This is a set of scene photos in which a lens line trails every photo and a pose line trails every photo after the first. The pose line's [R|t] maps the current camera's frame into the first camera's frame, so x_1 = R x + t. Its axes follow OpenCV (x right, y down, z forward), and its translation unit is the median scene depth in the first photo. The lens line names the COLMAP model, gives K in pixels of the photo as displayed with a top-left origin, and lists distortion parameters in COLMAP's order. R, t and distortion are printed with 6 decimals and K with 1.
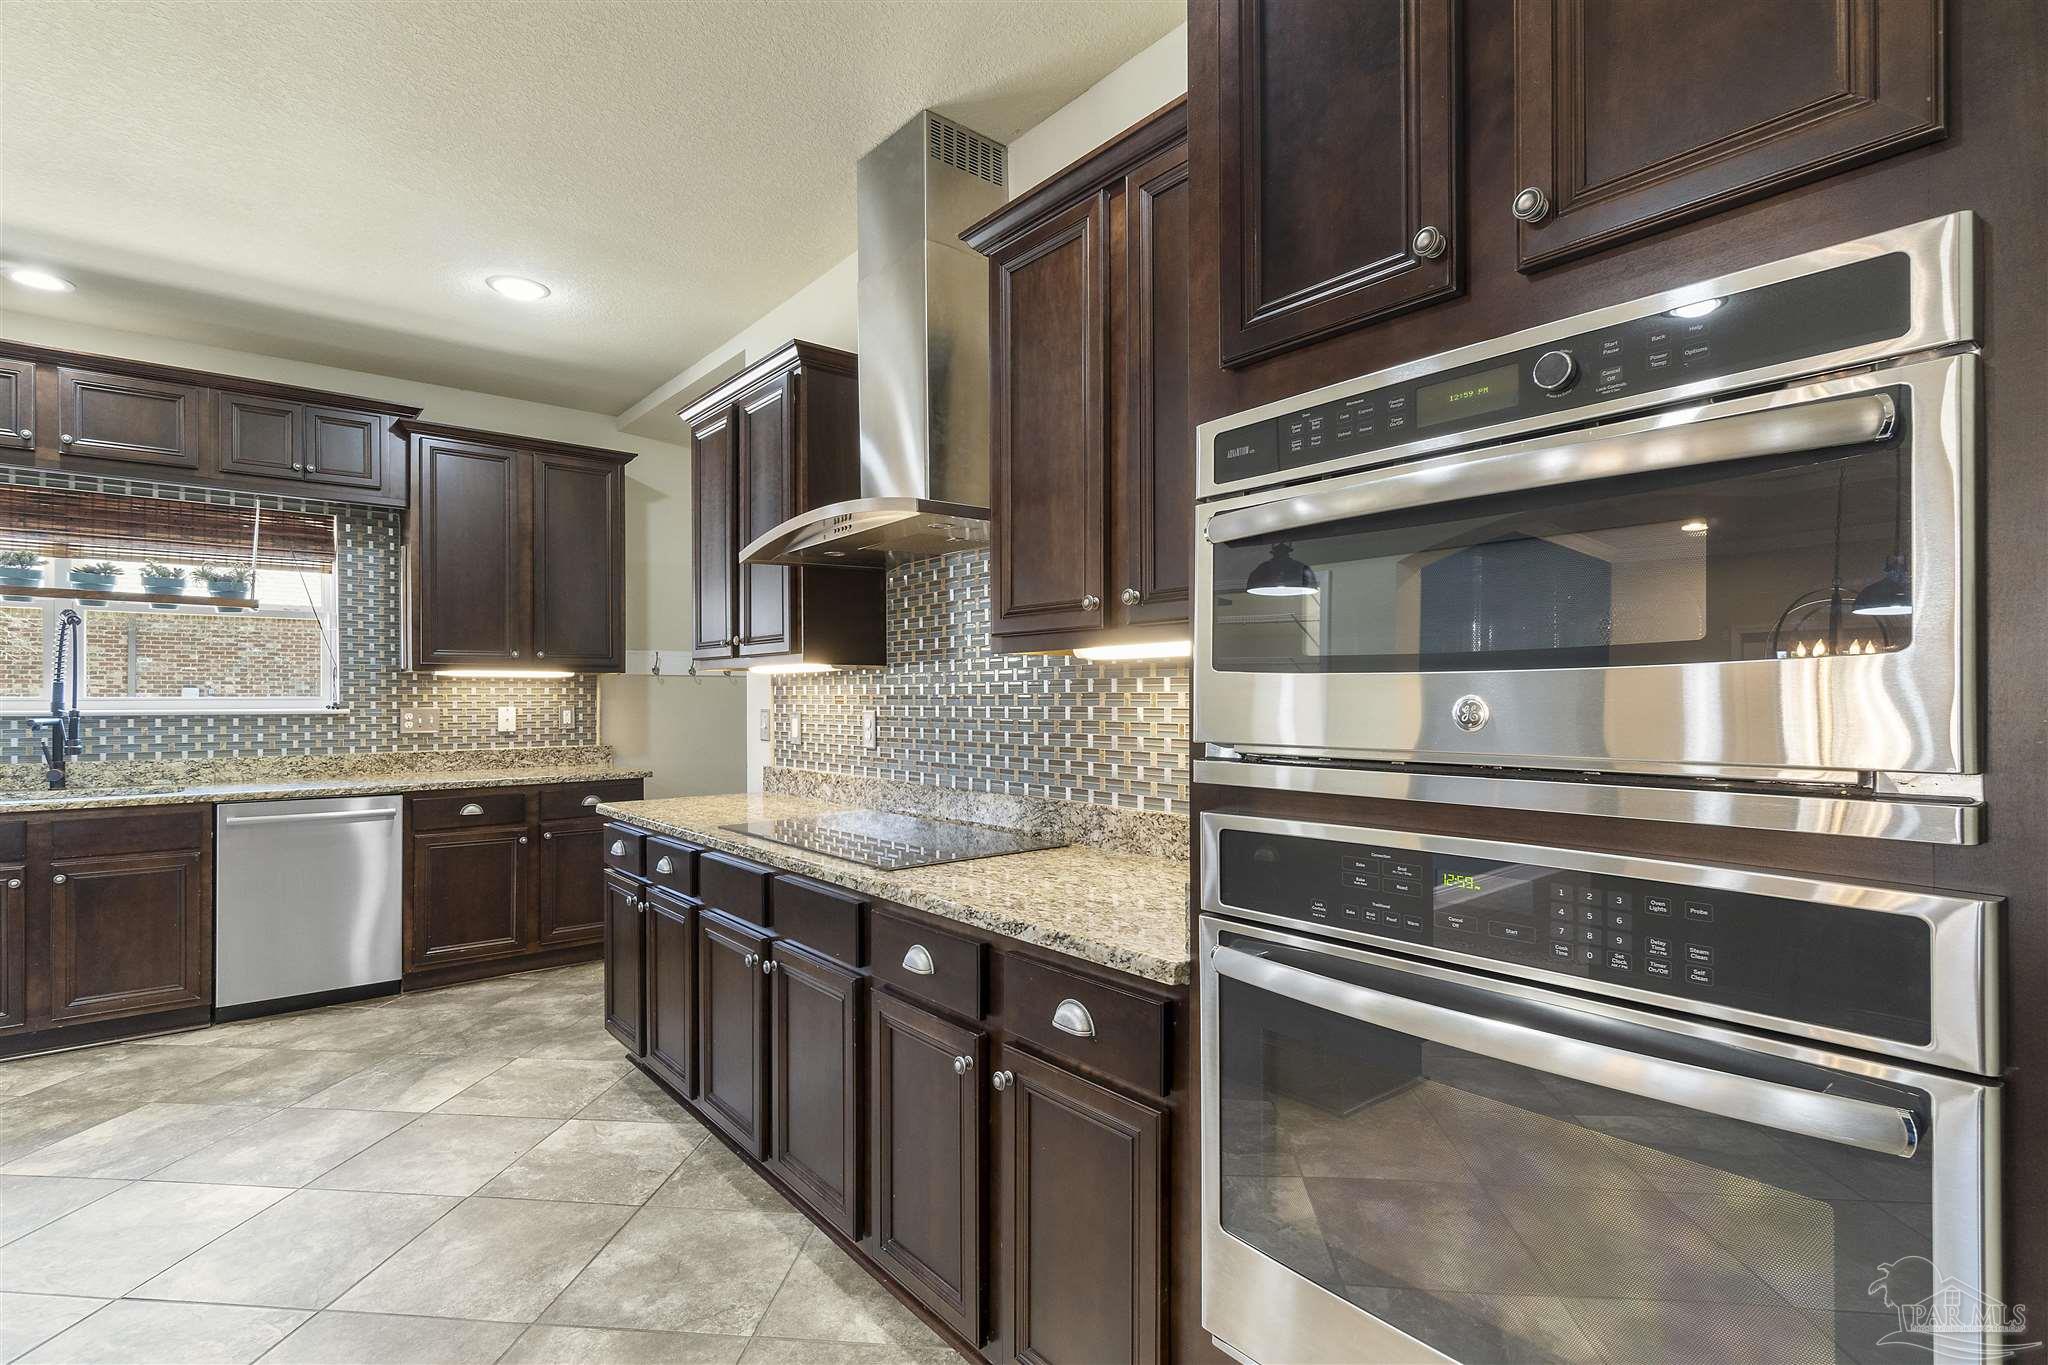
lens RADIAL K [[971.8, 0, 1036.8], [0, 971.8, 694.0], [0, 0, 1]] dist [-0.001398, -0.000002]
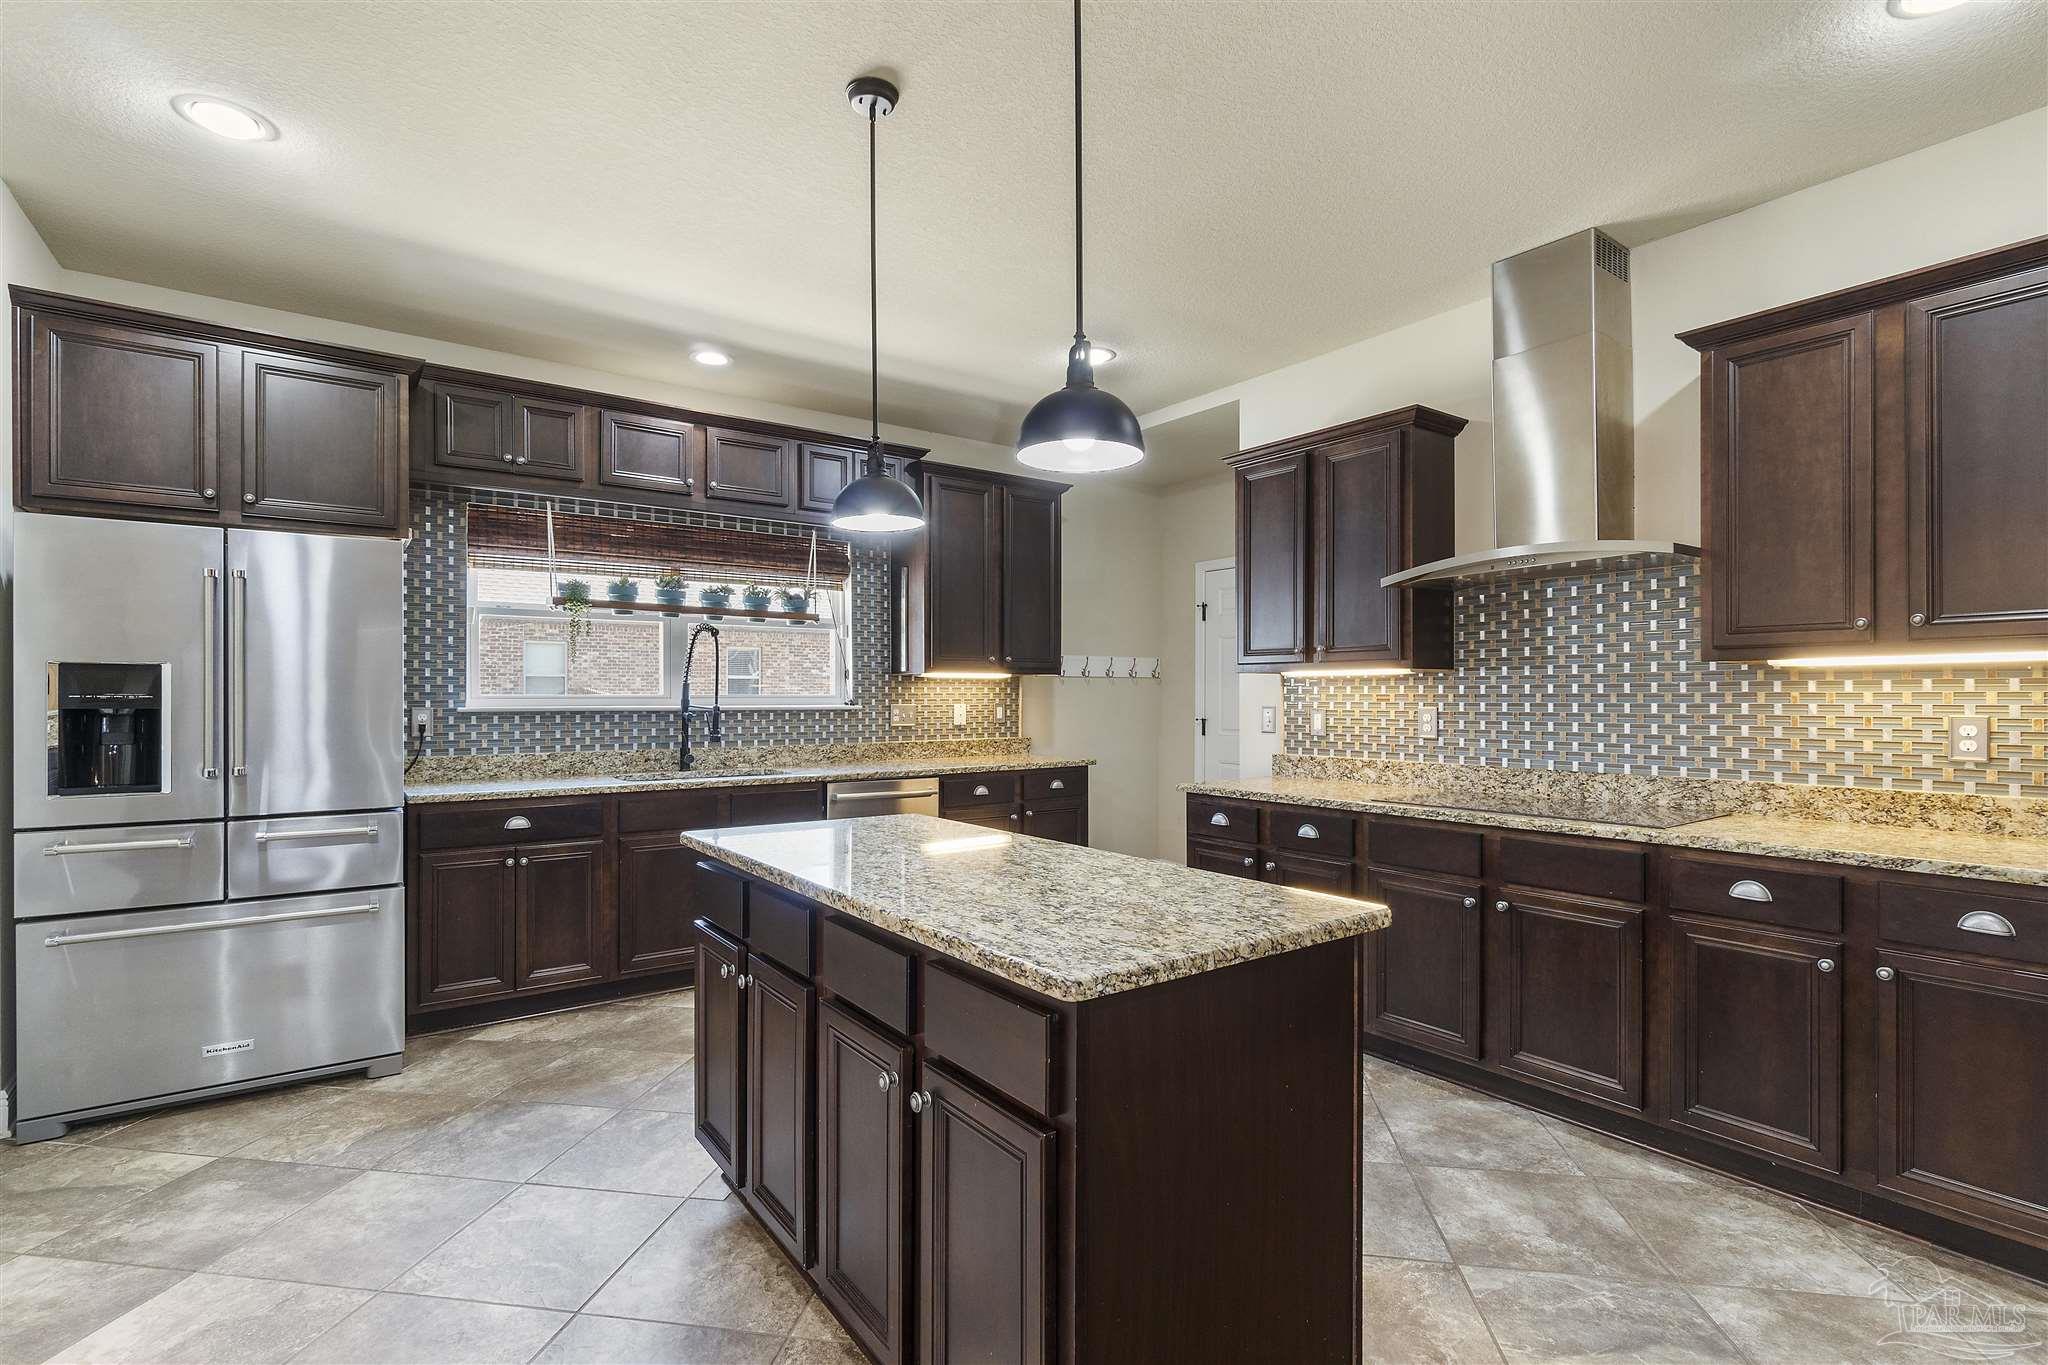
lens RADIAL K [[964.9, 0, 1031.9], [0, 964.9, 694.6], [0, 0, 1]] dist [-0.002631, 0.000111]
pose [[0.998140, 0.000691, -0.060963, -0.543769], [-0.000574, 0.999998, 0.001928, -0.000150], [0.060964, -0.001889, 0.998138, -0.203051]]
